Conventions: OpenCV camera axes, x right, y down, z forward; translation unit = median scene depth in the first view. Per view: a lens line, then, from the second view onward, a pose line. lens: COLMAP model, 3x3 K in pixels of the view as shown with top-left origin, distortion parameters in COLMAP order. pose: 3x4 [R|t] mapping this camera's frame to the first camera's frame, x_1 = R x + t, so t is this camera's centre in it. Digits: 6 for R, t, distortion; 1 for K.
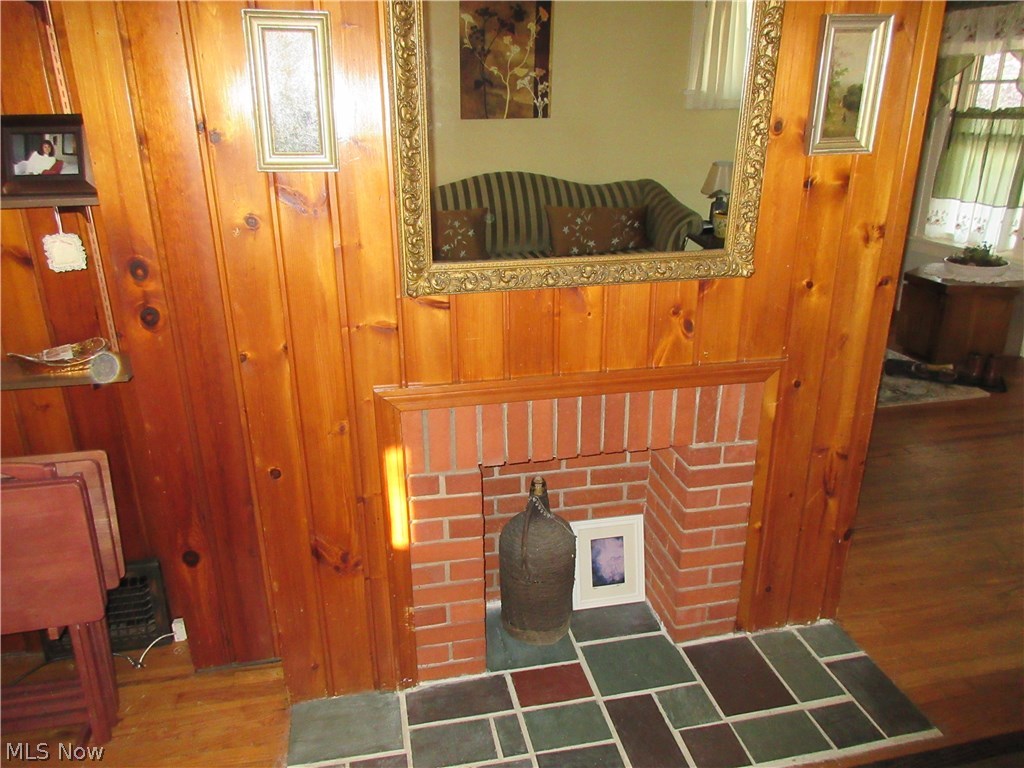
lens RADIAL K [[759.4, 0, 512.7], [0, 759.4, 388.8], [0, 0, 1]] dist [-0.003741, 0.004092]
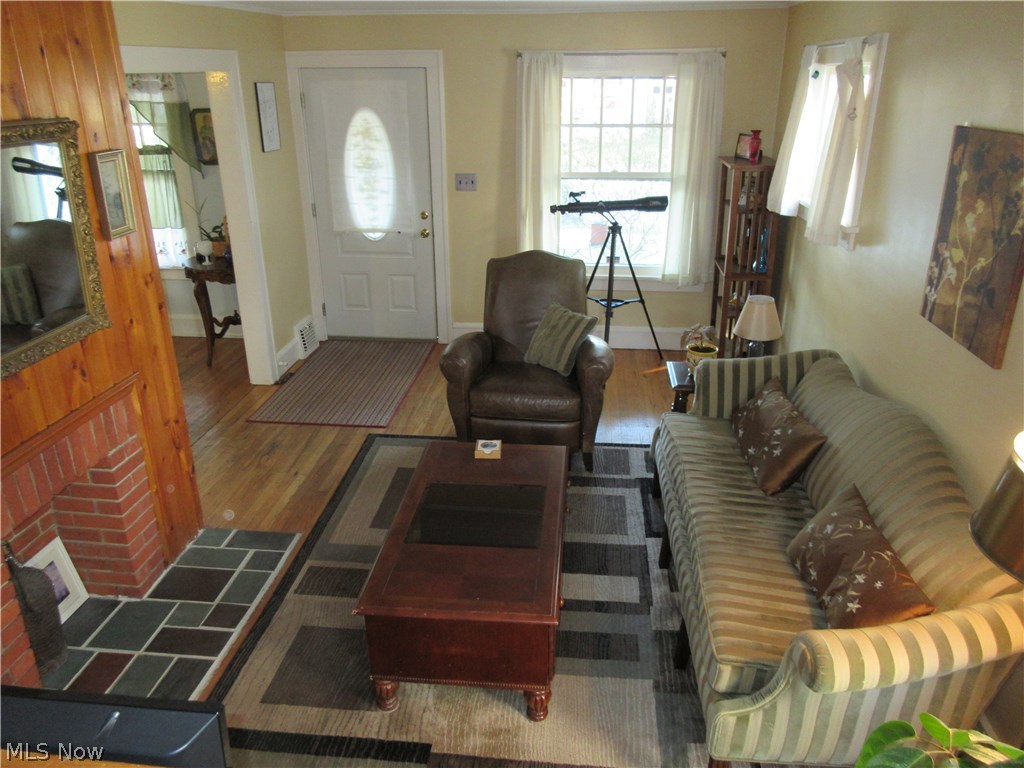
lens RADIAL K [[759.4, 0, 511.2], [0, 759.4, 383.1], [0, 0, 1]] dist [-0.003741, 0.004092]
pose [[0.304979, -0.346682, 0.887017, -0.690618], [0.332849, 0.911454, 0.241791, -0.127563], [-0.892300, 0.221501, 0.393368, -0.212128]]
